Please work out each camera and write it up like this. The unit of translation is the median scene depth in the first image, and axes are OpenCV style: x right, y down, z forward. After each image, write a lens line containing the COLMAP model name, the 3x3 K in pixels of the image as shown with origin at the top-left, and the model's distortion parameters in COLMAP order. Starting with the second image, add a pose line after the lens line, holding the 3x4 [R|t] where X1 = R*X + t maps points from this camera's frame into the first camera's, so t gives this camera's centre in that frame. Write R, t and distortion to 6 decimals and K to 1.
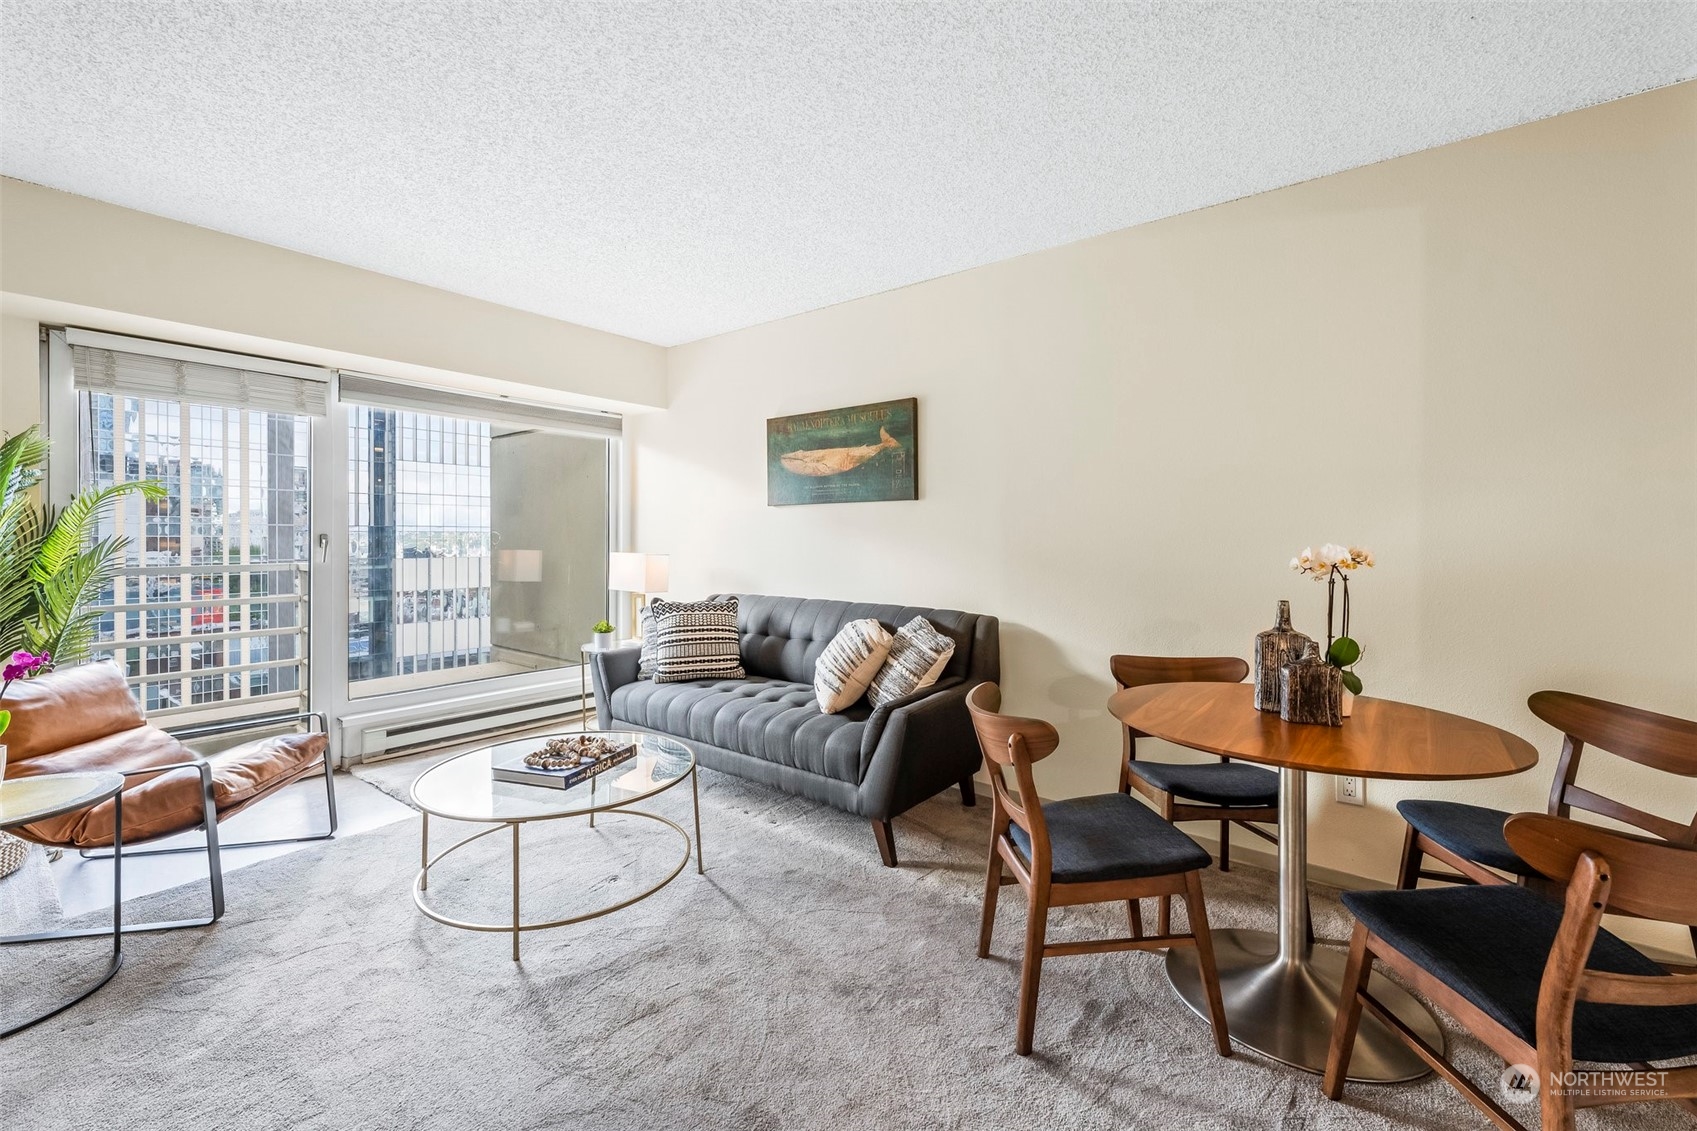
lens RADIAL K [[700.6, 0, 841.7], [0, 700.6, 558.0], [0, 0, 1]] dist [0.005118, -0.001101]
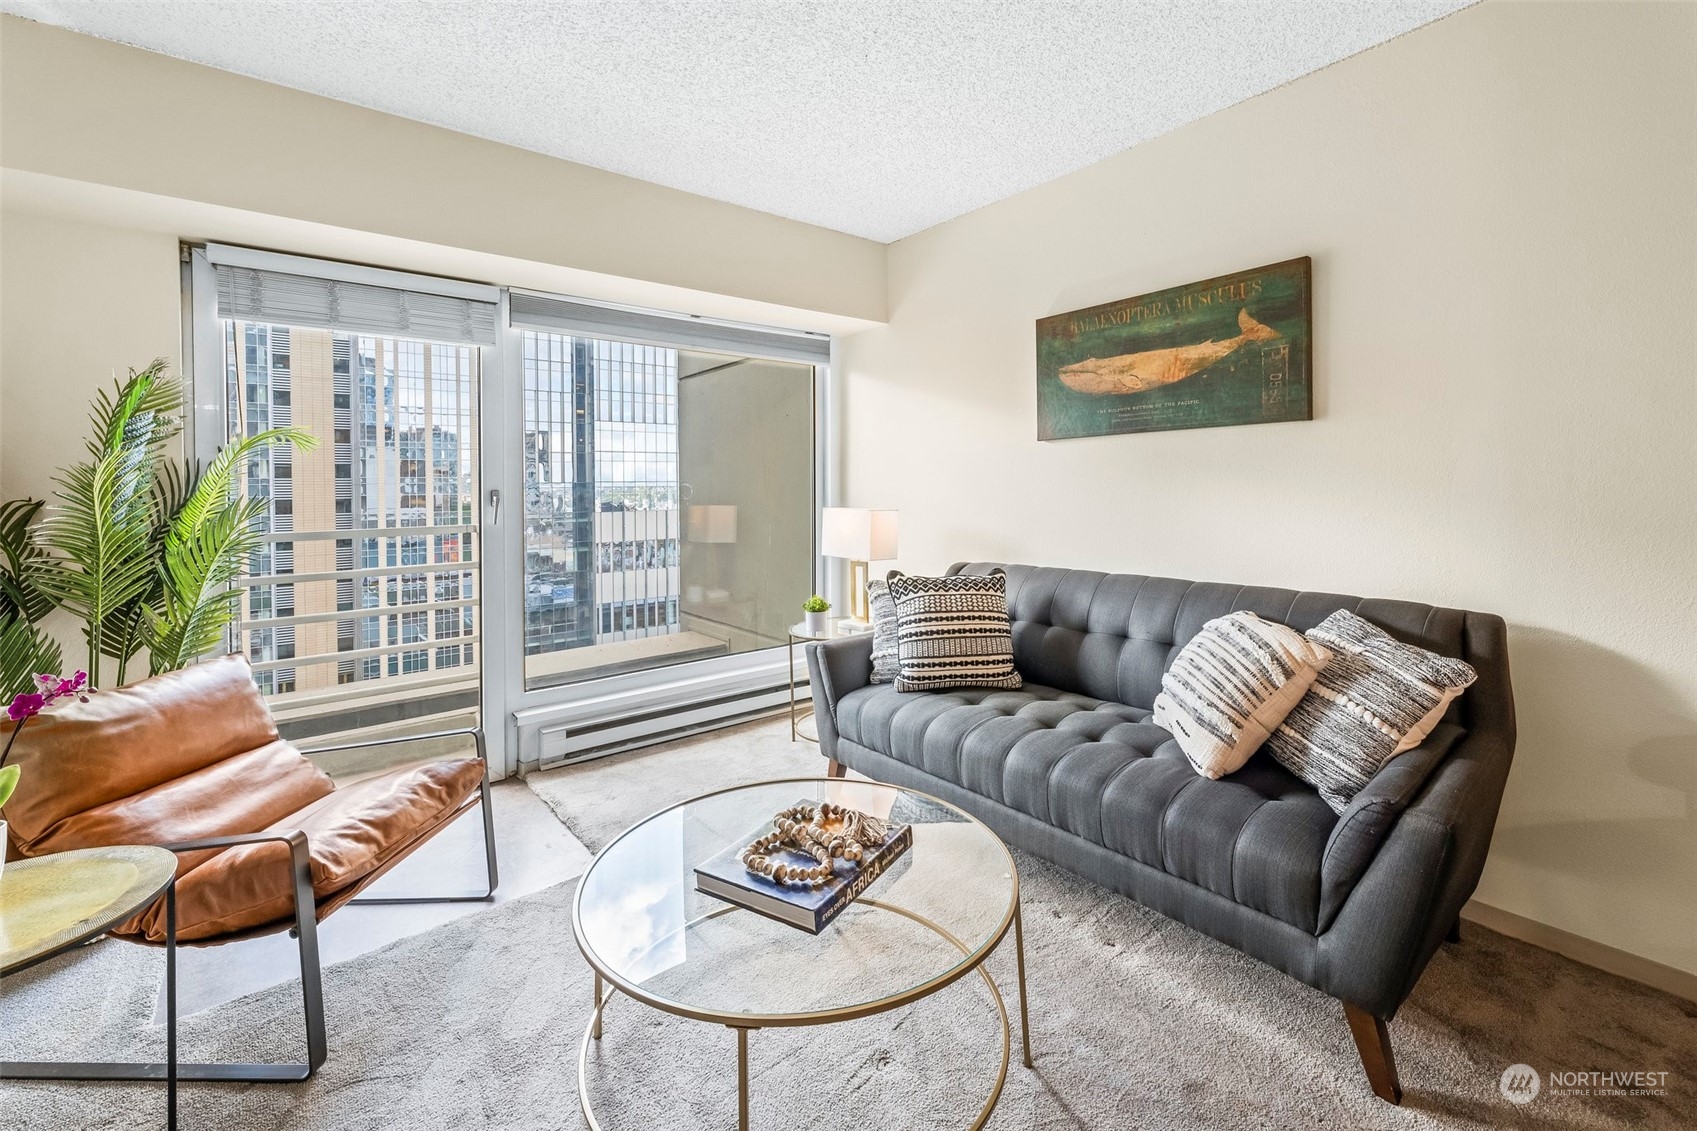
lens RADIAL K [[720.6, 0, 853.0], [0, 720.6, 507.8], [0, 0, 1]] dist [0.004399, 0.001548]
pose [[0.975075, -0.010027, -0.221648, -0.145676], [0.009870, 0.999950, -0.001815, -0.007329], [0.221655, -0.000418, 0.975125, 0.275041]]
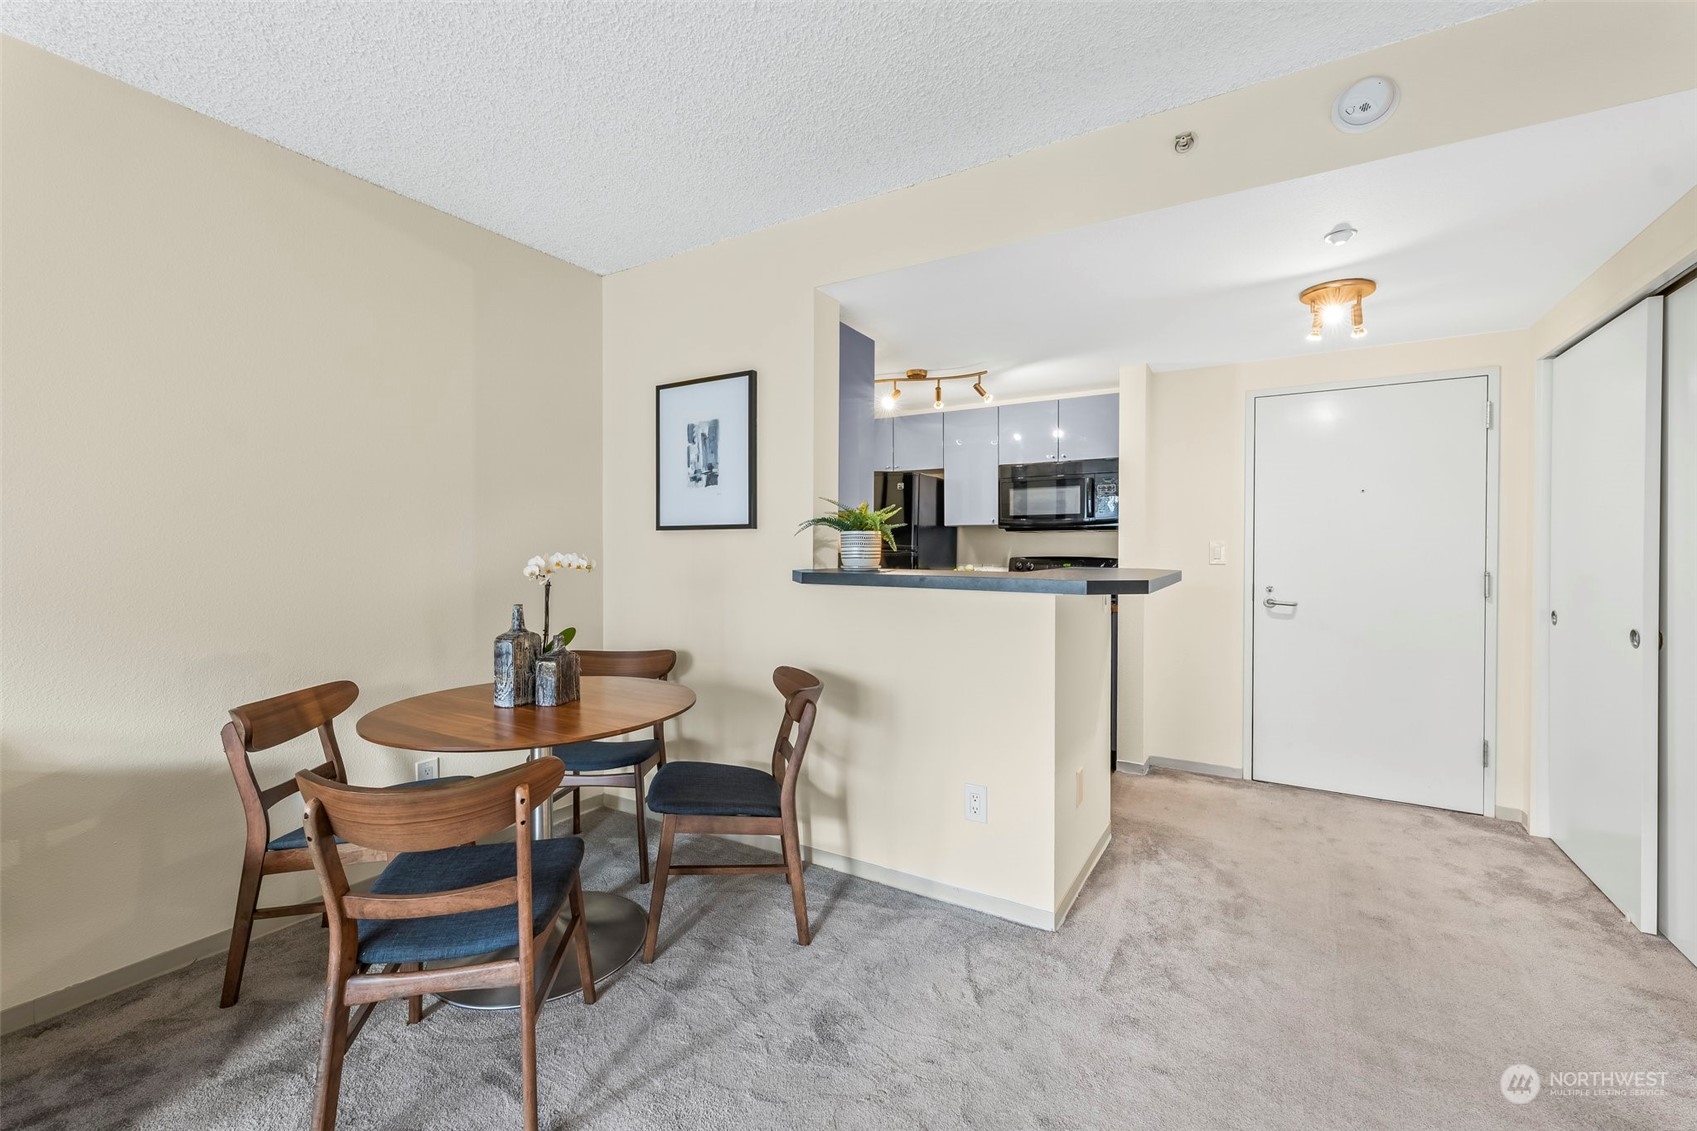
lens RADIAL K [[700.6, 0, 851.9], [0, 700.6, 560.8], [0, 0, 1]] dist [0.005118, -0.001101]
pose [[-0.135982, -0.018405, 0.990540, -0.291144], [0.023221, 0.999494, 0.021759, -0.011064], [-0.990439, 0.025960, -0.135485, 0.333197]]
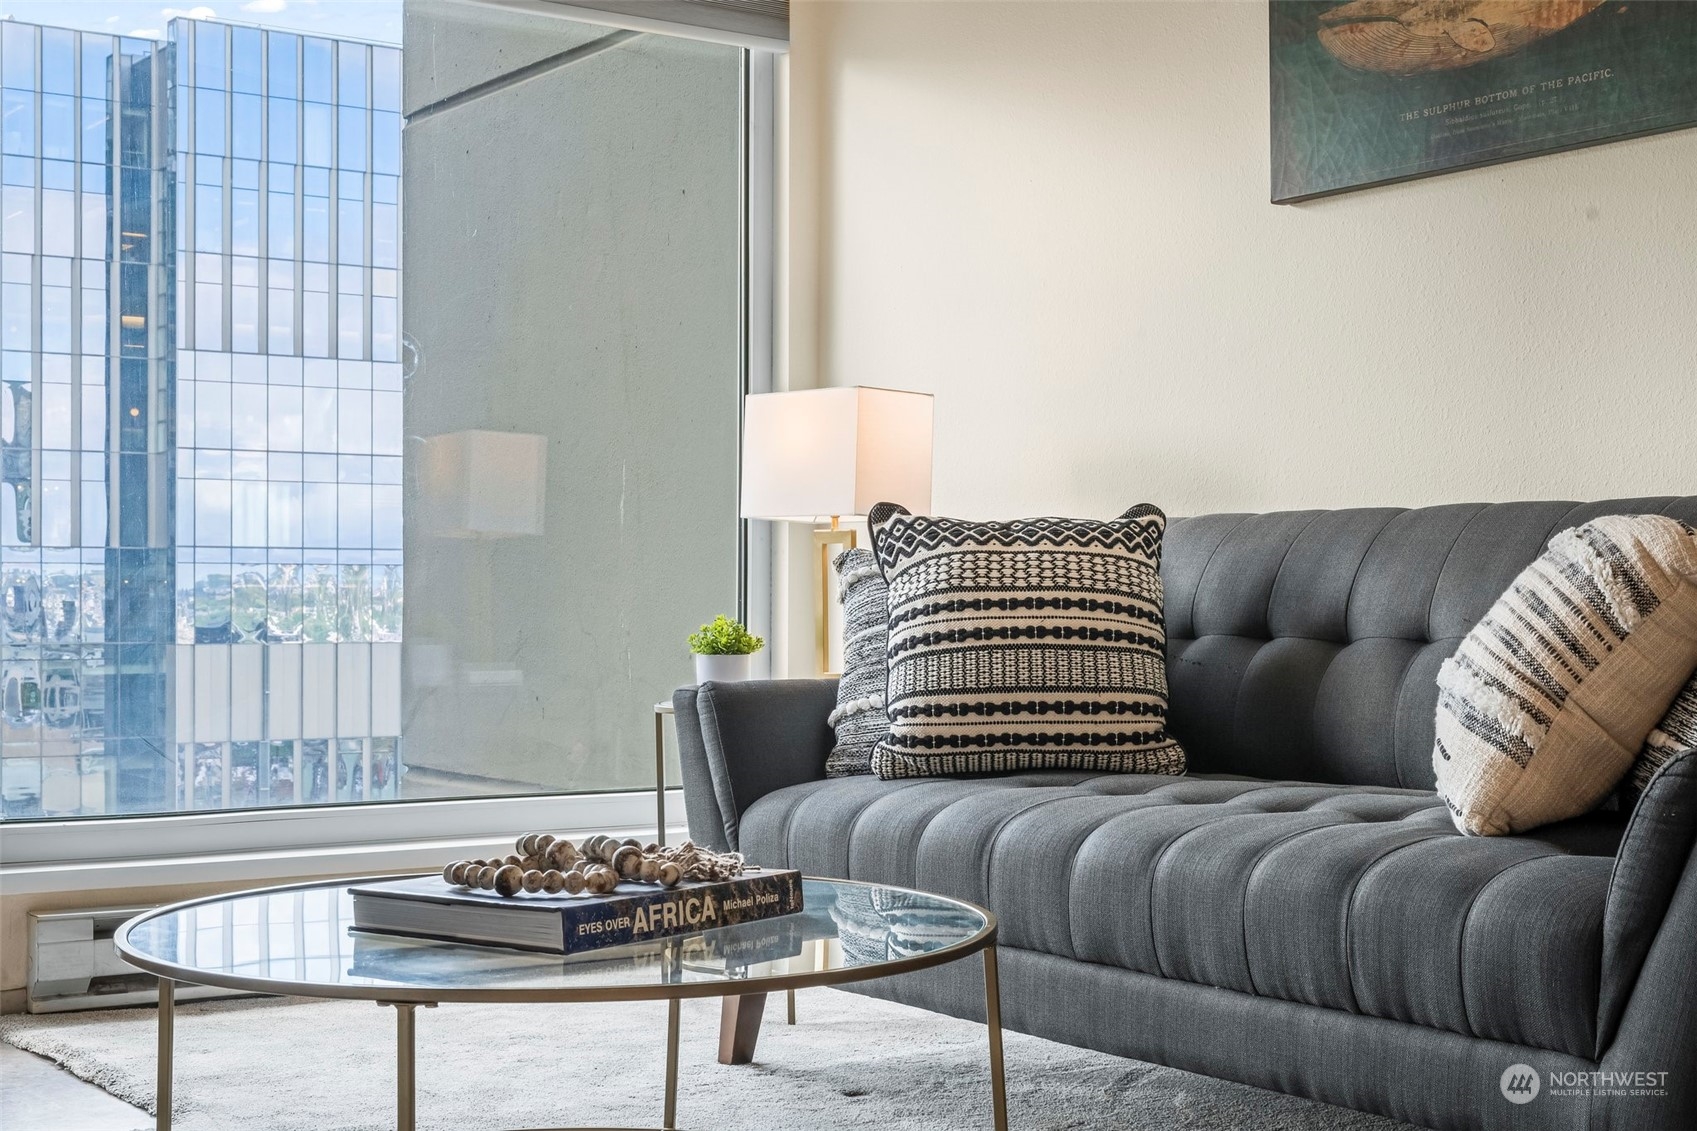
lens RADIAL K [[2376.8, 0, 866.5], [0, 2376.8, 644.8], [0, 0, 1]] dist [-0.001284, 0.000000]
pose [[0.959956, 0.002502, -0.280140, 0.008094], [-0.004024, 0.999980, -0.004857, 0.126105], [0.280122, 0.005790, 0.959947, 0.038164]]
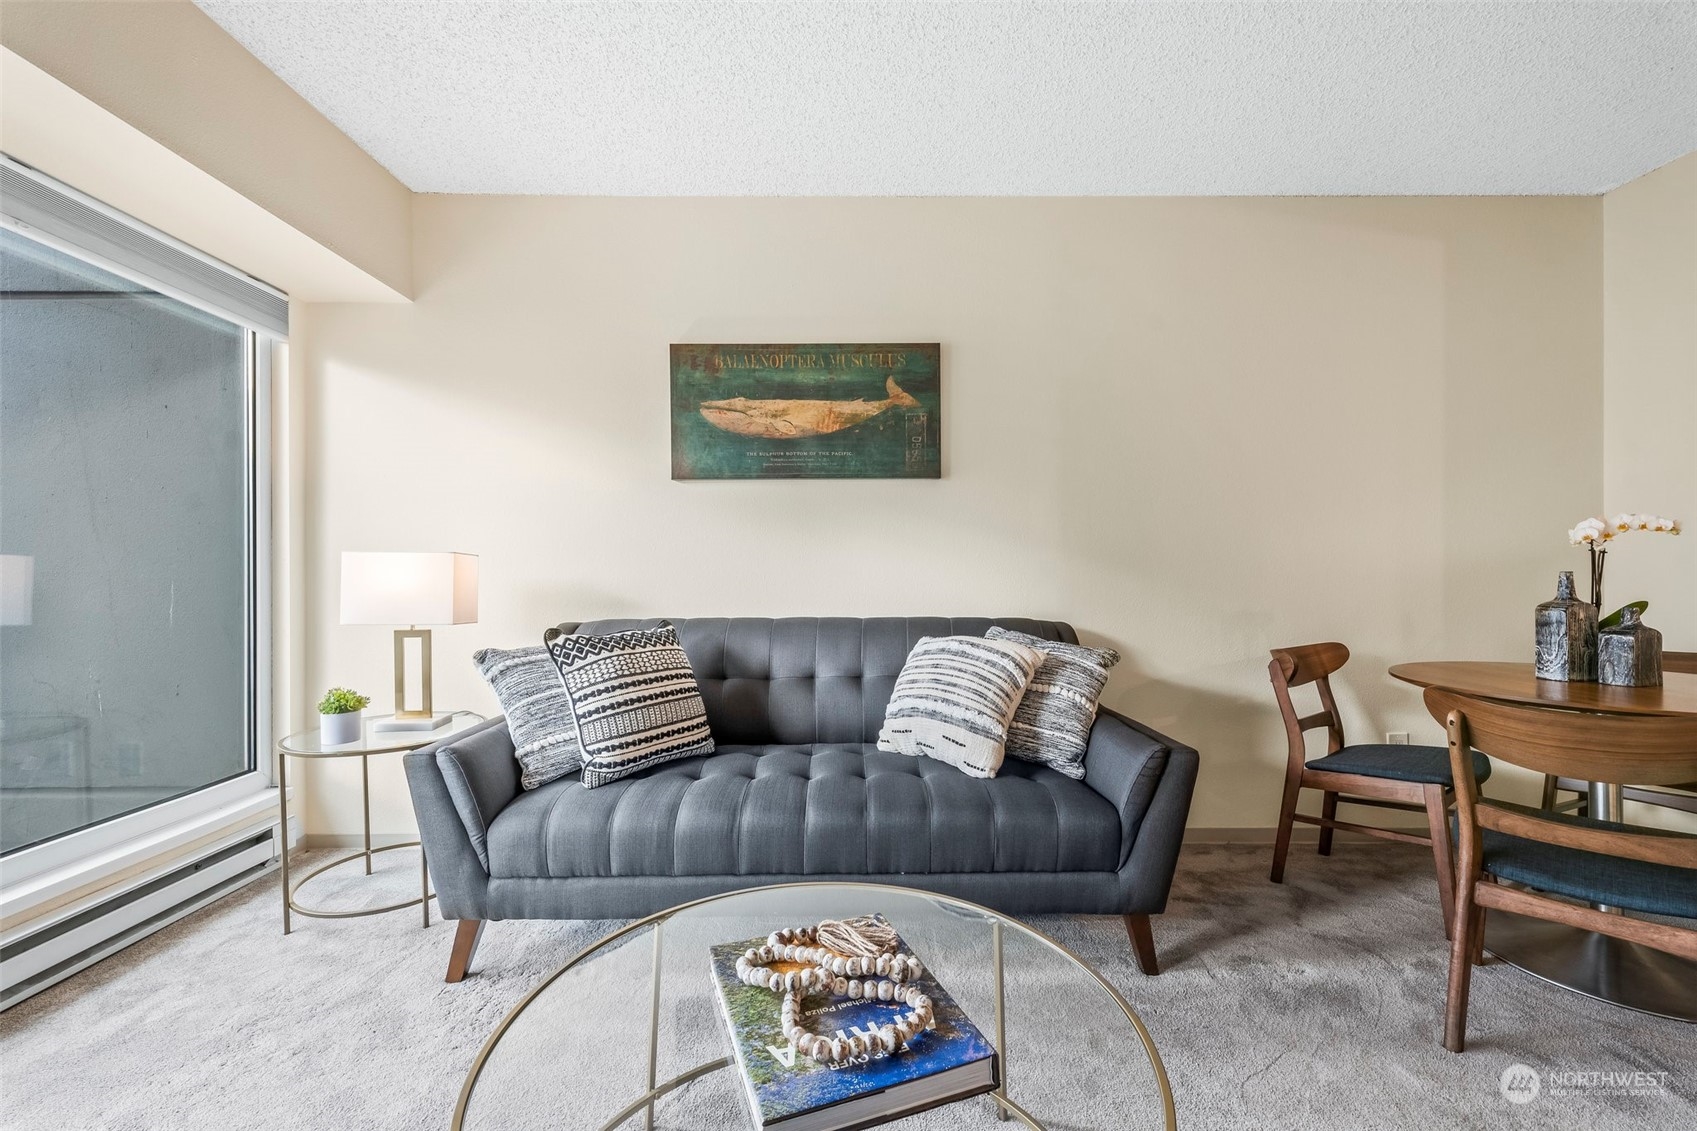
lens RADIAL K [[700.6, 0, 845.9], [0, 700.6, 573.5], [0, 0, 1]] dist [0.005118, -0.001101]
pose [[0.774996, -0.007607, 0.631921, -0.444876], [0.022912, 0.999608, -0.016065, 0.030057], [-0.631551, 0.026929, 0.774866, 0.464886]]
